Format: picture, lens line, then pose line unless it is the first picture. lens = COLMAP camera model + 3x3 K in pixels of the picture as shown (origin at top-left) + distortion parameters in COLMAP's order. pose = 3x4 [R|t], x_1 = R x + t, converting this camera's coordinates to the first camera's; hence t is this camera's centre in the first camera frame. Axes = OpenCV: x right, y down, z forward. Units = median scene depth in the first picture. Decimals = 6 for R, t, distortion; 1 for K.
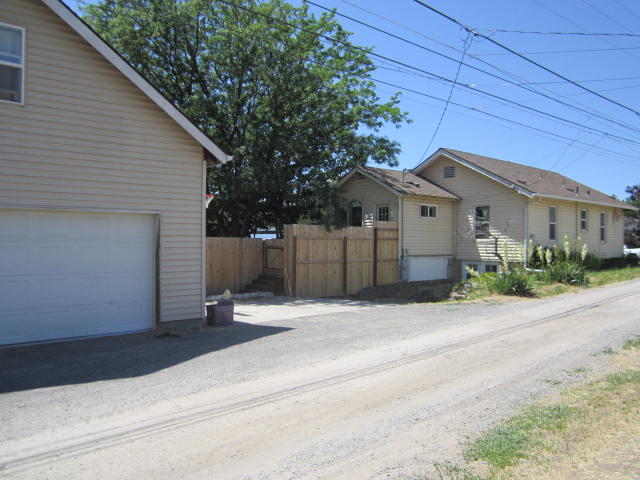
lens RADIAL K [[533.5, 0, 319.7], [0, 533.5, 241.2], [0, 0, 1]] dist [-0.026607, -0.014628]
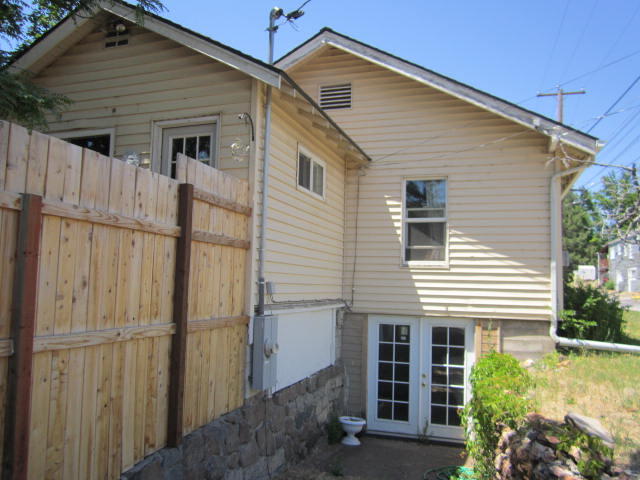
lens RADIAL K [[533.5, 0, 320.6], [0, 533.5, 242.0], [0, 0, 1]] dist [-0.026607, -0.014628]
pose [[0.867696, 0.056291, 0.493898, 0.049659], [-0.023382, 0.997090, -0.072563, 0.016063], [-0.496545, 0.051414, 0.866487, 0.879284]]
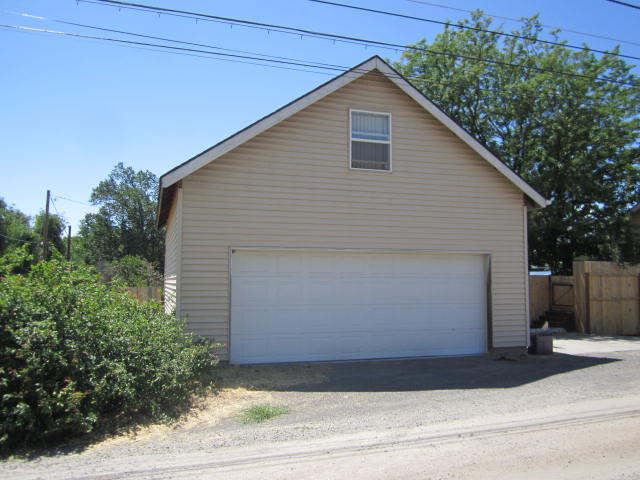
lens RADIAL K [[533.5, 0, 321.0], [0, 533.5, 239.5], [0, 0, 1]] dist [-0.026607, -0.014628]
pose [[0.908591, -0.033075, -0.416376, -0.086107], [0.001365, 0.997090, -0.076225, 0.003339], [0.417686, 0.068688, 0.905992, -0.119312]]
